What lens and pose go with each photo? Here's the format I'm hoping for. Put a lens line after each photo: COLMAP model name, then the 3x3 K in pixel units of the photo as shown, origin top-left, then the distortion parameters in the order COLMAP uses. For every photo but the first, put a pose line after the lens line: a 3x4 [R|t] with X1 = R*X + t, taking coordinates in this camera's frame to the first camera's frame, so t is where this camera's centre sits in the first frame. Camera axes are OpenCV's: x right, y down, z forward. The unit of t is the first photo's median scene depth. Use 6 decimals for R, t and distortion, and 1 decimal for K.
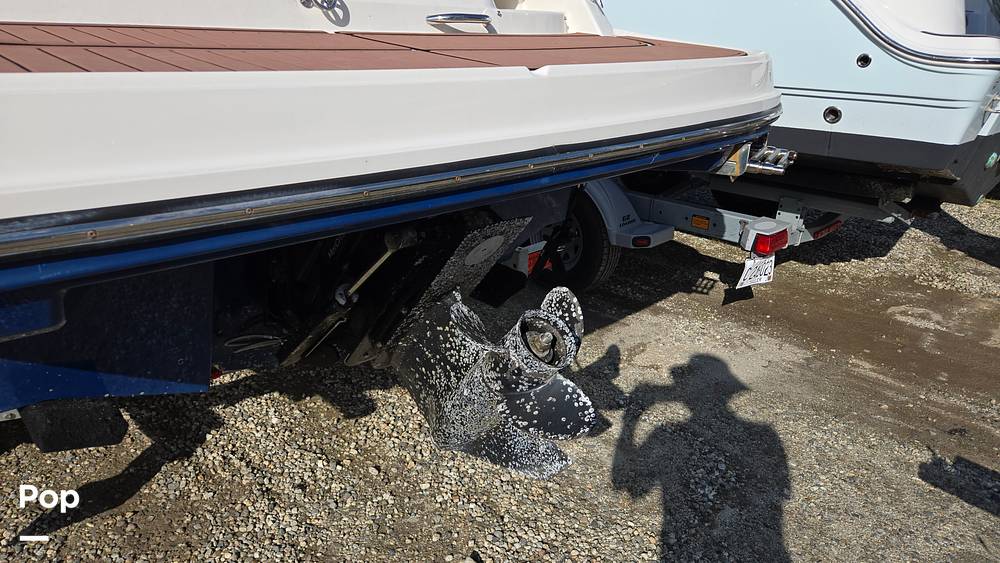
lens RADIAL K [[665.9, 0, 492.1], [0, 665.9, 274.2], [0, 0, 1]] dist [0.076673, -0.055821]
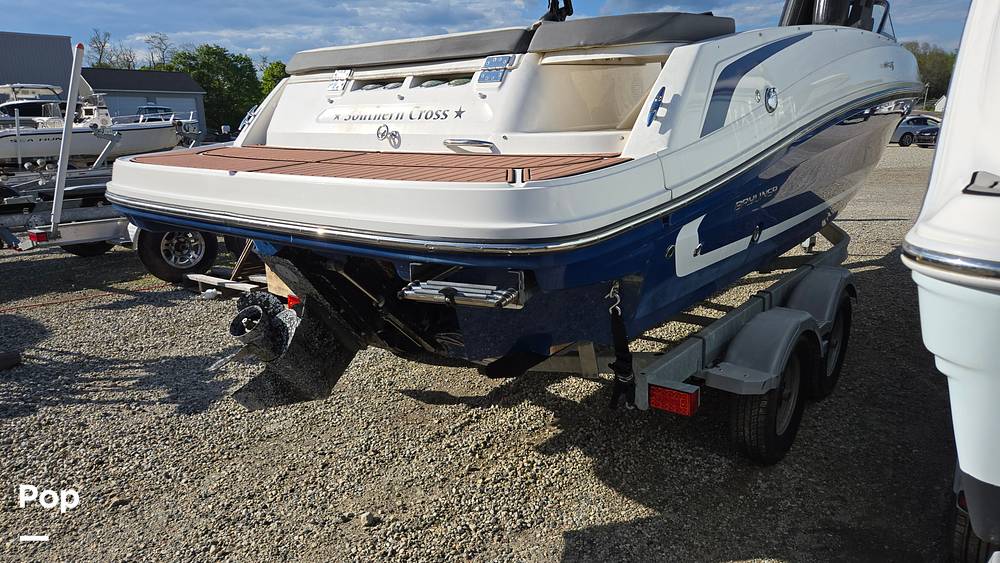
lens RADIAL K [[665.9, 0, 501.3], [0, 665.9, 288.5], [0, 0, 1]] dist [0.076673, -0.055821]
pose [[0.127017, 0.217494, -0.967762, 1.113106], [-0.329064, 0.929649, 0.165740, -0.297080], [0.935726, 0.297404, 0.189650, 0.753646]]
